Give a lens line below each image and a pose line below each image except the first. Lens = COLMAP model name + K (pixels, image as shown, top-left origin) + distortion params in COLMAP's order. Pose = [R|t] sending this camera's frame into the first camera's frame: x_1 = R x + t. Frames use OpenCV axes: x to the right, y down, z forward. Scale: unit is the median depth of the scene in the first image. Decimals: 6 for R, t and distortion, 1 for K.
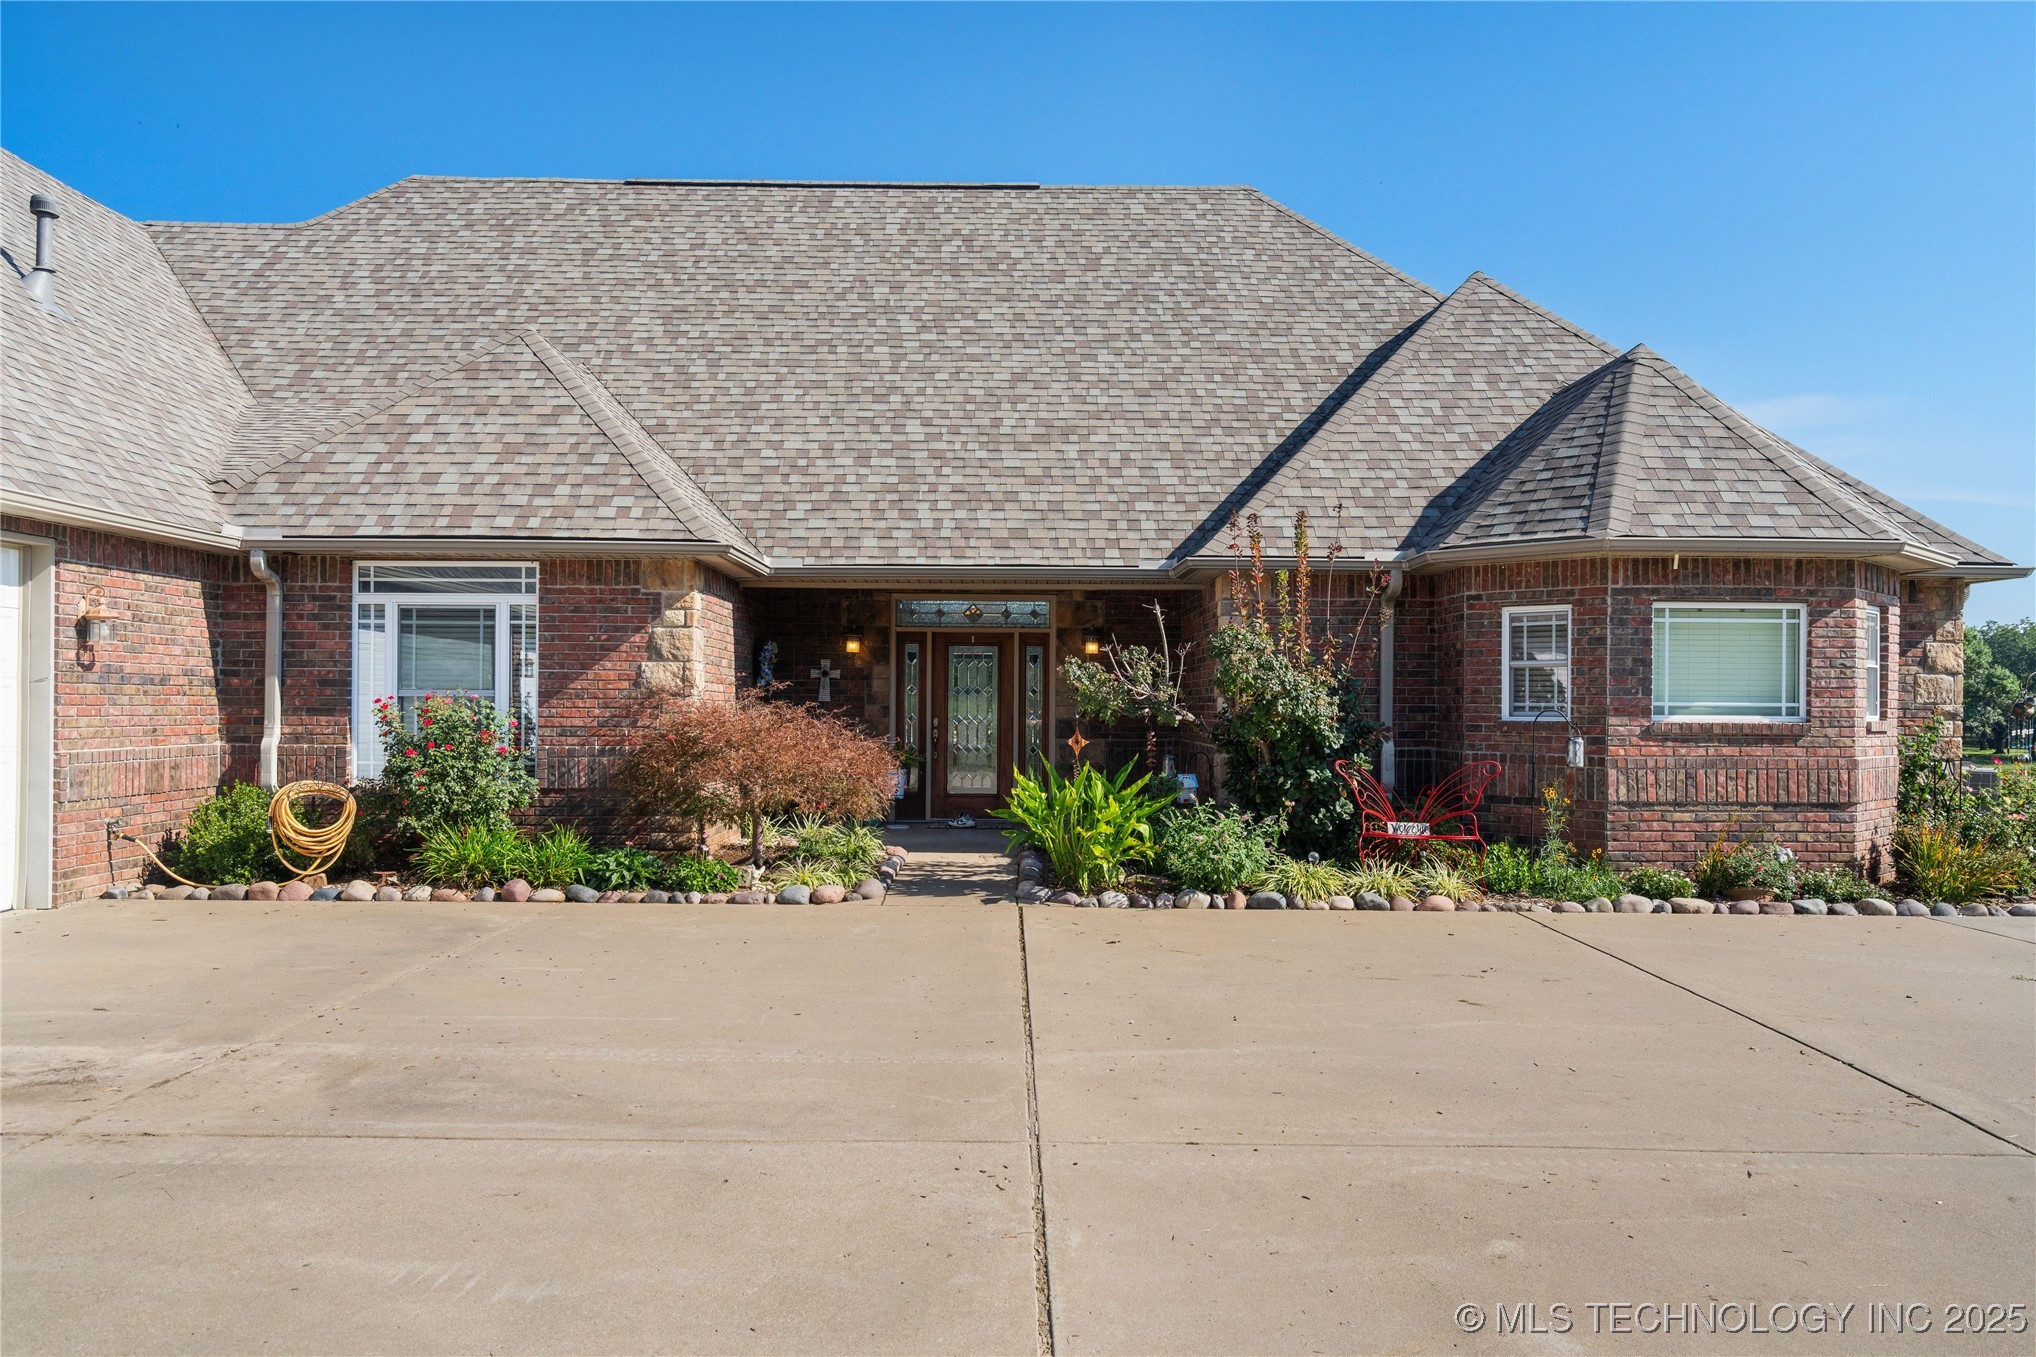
lens RADIAL K [[1445.9, 0, 1022.4], [0, 1445.9, 690.1], [0, 0, 1]] dist [0.004254, 0.002310]
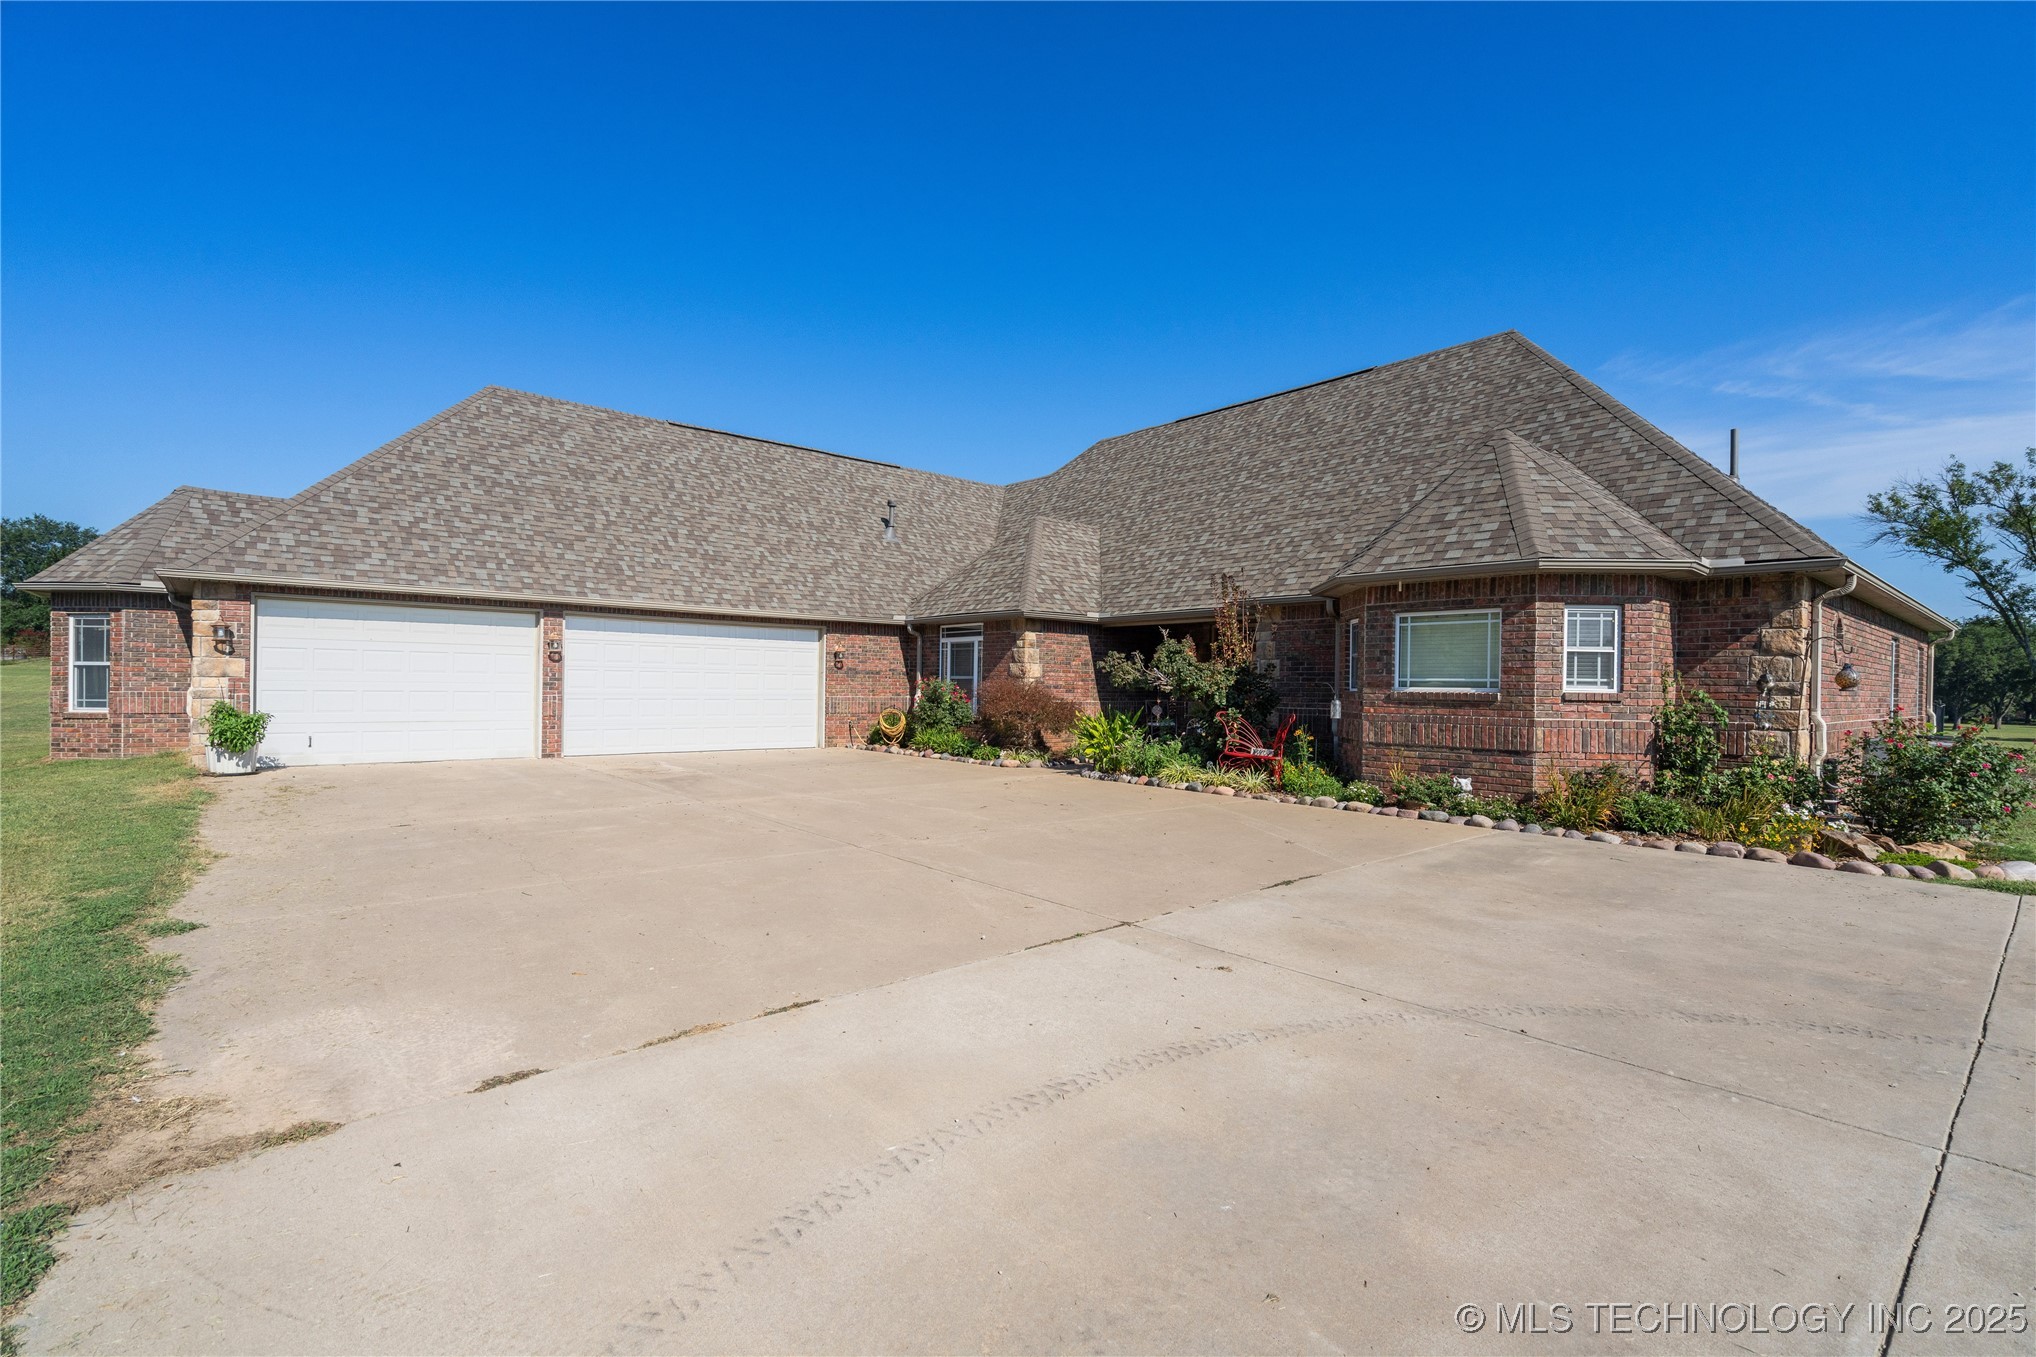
lens RADIAL K [[923.2, 0, 1016.4], [0, 923.2, 682.5], [0, 0, 1]] dist [-0.007257, 0.002069]
pose [[0.638199, -0.000986, -0.769871, 0.932095], [-0.003189, 0.999987, -0.003924, 0.017573], [0.769865, 0.004959, 0.638188, 0.067516]]
